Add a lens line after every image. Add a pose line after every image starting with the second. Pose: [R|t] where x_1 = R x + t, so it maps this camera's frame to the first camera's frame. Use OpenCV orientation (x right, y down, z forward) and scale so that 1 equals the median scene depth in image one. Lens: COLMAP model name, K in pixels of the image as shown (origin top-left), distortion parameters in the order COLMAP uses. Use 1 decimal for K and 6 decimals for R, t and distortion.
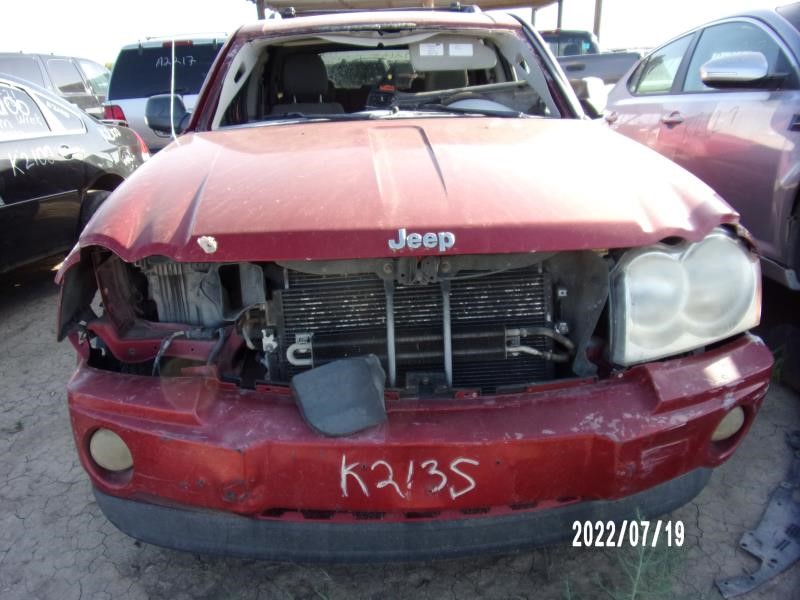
lens RADIAL K [[559.5, 0, 401.9], [0, 559.5, 302.1], [0, 0, 1]] dist [-0.006217, 0.000659]
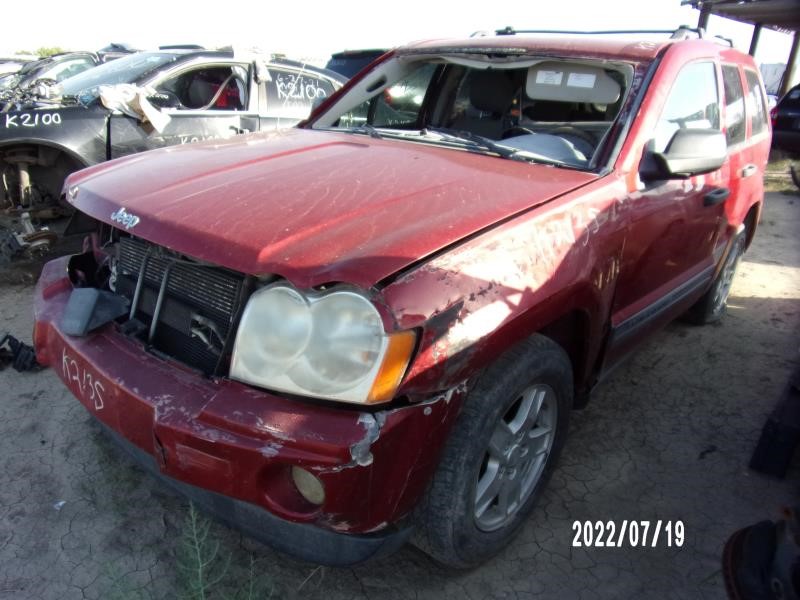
lens RADIAL K [[559.5, 0, 401.4], [0, 559.5, 301.2], [0, 0, 1]] dist [-0.006217, 0.000659]
pose [[0.746579, 0.319891, -0.583344, 0.577323], [-0.325634, 0.940310, 0.098888, -0.112677], [0.580157, 0.116129, 0.806183, 0.139906]]
